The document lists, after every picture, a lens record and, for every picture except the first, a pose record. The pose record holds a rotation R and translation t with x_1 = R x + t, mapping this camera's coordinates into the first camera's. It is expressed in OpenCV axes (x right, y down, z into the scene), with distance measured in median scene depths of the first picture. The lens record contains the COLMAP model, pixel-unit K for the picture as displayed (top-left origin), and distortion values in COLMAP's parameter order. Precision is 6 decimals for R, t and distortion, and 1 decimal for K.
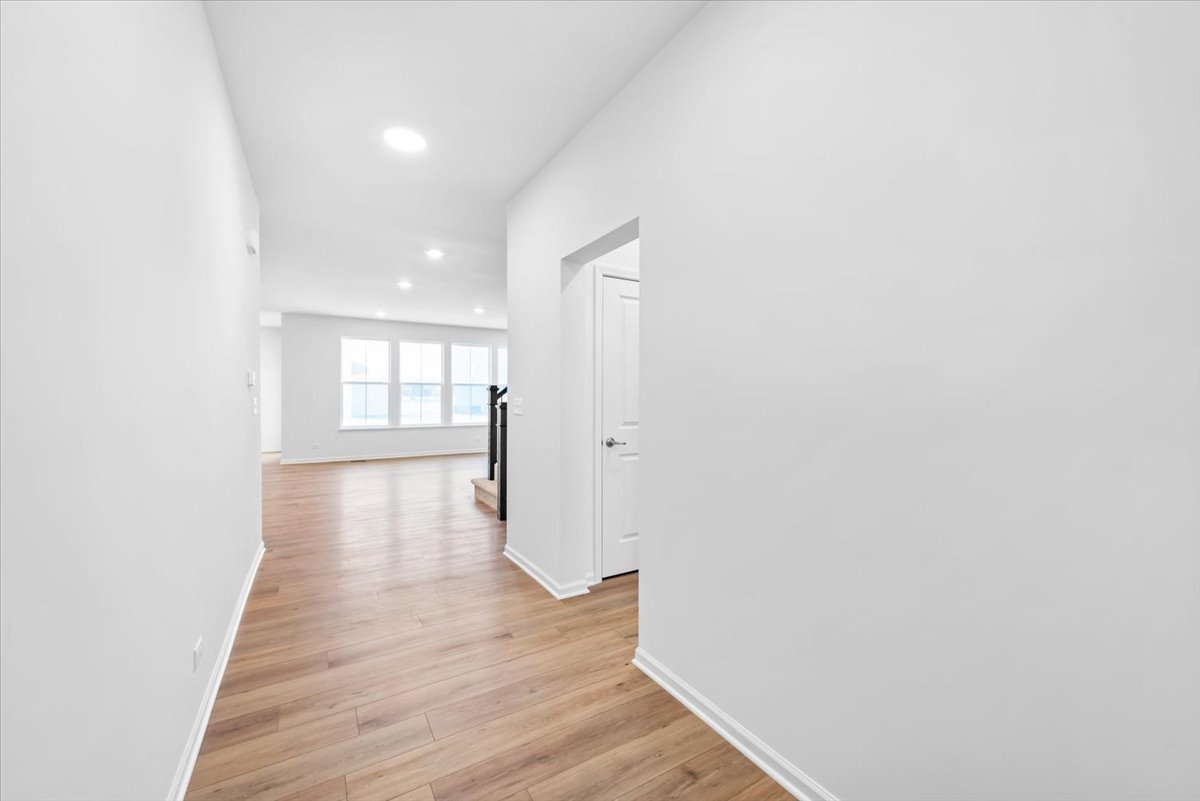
lens RADIAL K [[478.5, 0, 593.4], [0, 478.5, 406.0], [0, 0, 1]] dist [0.002020, 0.000111]
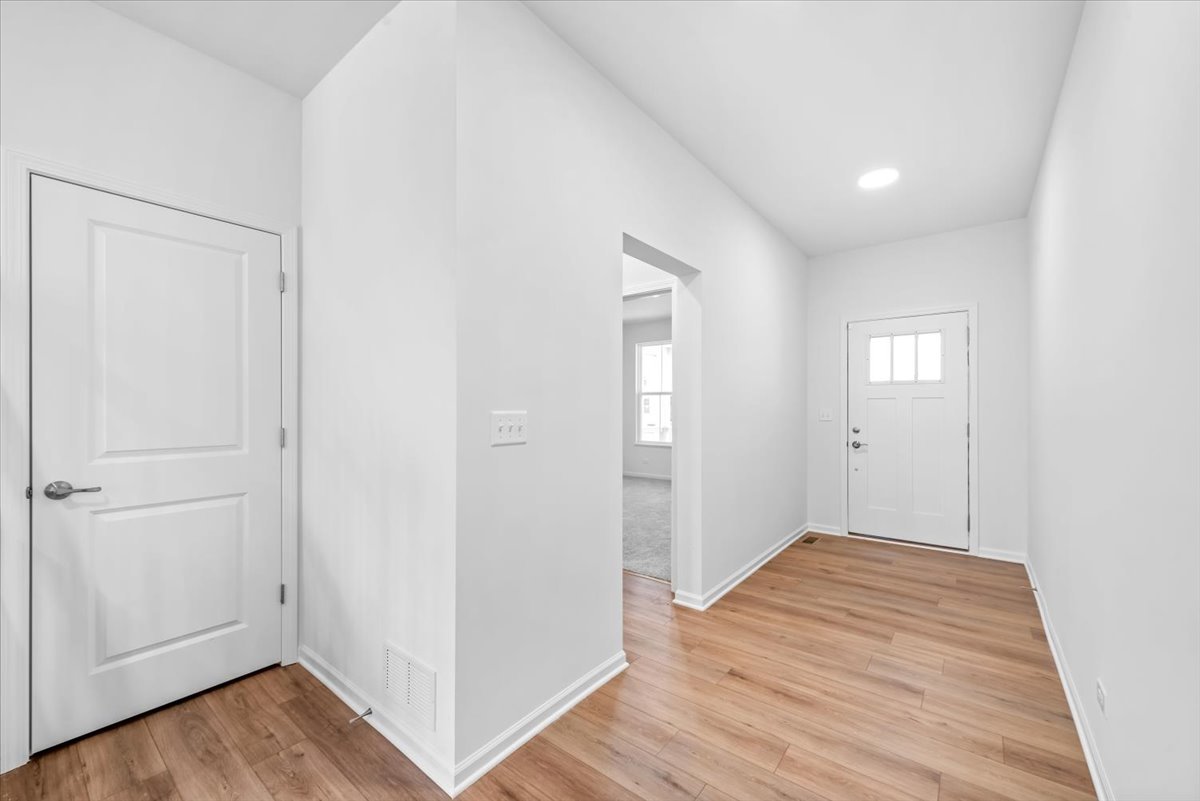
lens RADIAL K [[478.5, 0, 593.4], [0, 478.5, 406.0], [0, 0, 1]] dist [0.002020, 0.000111]
pose [[-0.356641, -0.002425, 0.934238, -1.196870], [0.020665, 0.999731, 0.010484, -0.060611], [-0.934013, 0.023045, -0.356495, 1.990504]]
